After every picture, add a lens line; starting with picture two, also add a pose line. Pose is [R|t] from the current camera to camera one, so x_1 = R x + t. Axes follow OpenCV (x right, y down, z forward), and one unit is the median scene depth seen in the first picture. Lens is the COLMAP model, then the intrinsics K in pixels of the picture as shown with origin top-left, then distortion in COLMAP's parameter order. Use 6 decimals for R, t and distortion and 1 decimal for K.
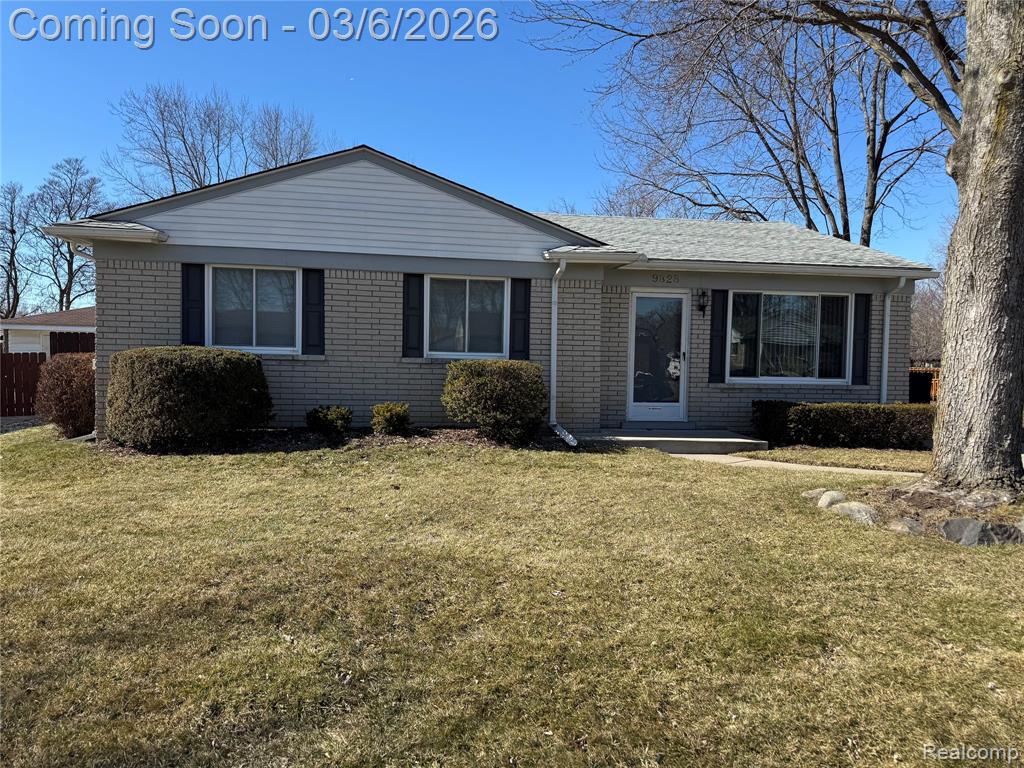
lens RADIAL K [[712.3, 0, 514.3], [0, 712.3, 384.9], [0, 0, 1]] dist [0.102553, -0.148496]
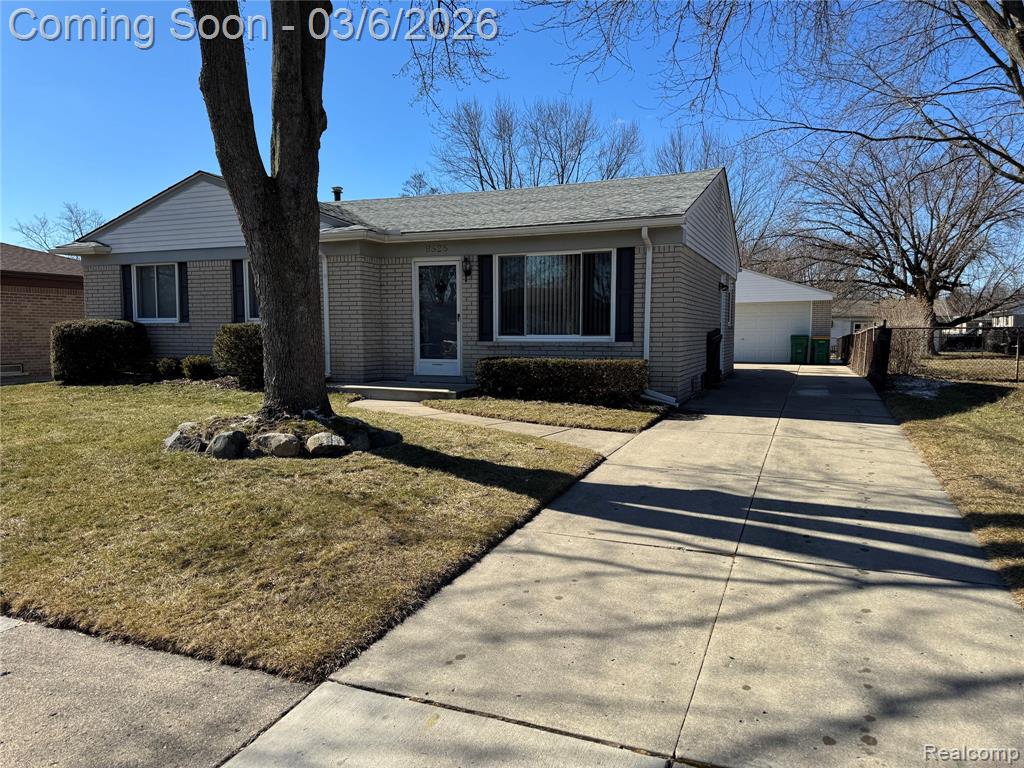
lens RADIAL K [[712.3, 0, 514.3], [0, 712.3, 384.9], [0, 0, 1]] dist [0.102553, -0.148496]
pose [[0.853890, 0.019688, -0.520082, 0.985254], [-0.001553, 0.999376, 0.035282, 0.028319], [0.520452, -0.029320, 0.853388, 0.109422]]
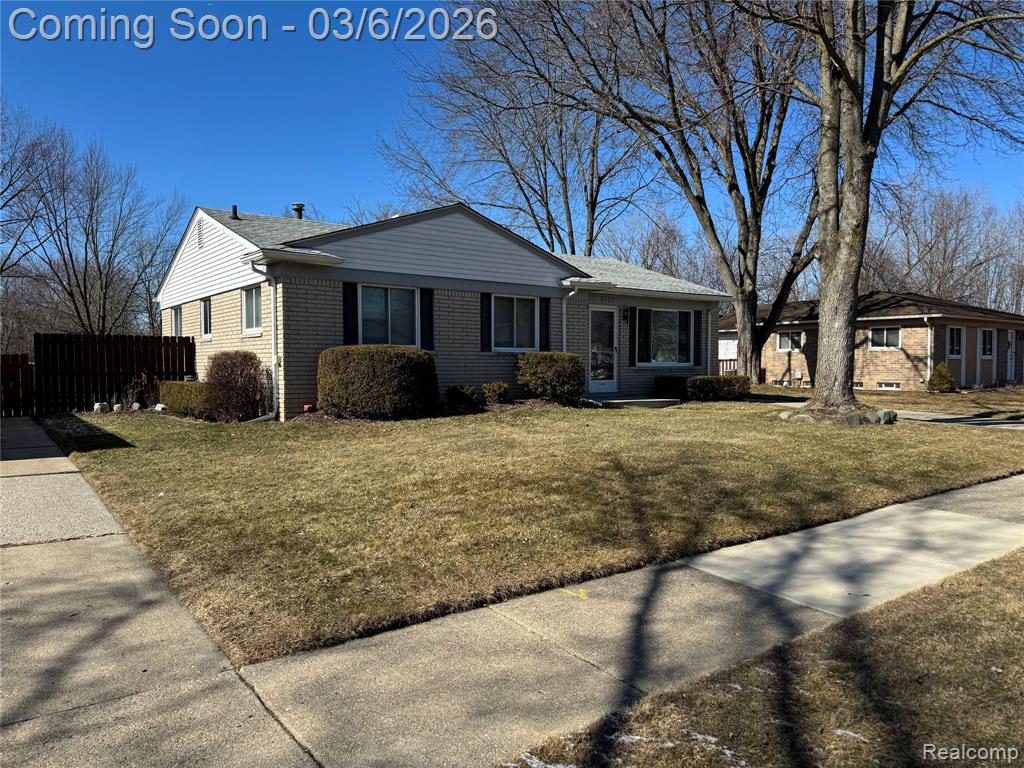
lens RADIAL K [[712.3, 0, 514.3], [0, 712.3, 384.9], [0, 0, 1]] dist [0.102553, -0.148496]
pose [[0.885359, -0.033060, 0.463732, -0.743232], [0.033432, 0.999413, 0.007420, 0.019260], [-0.463705, 0.008934, 0.885945, -0.285779]]
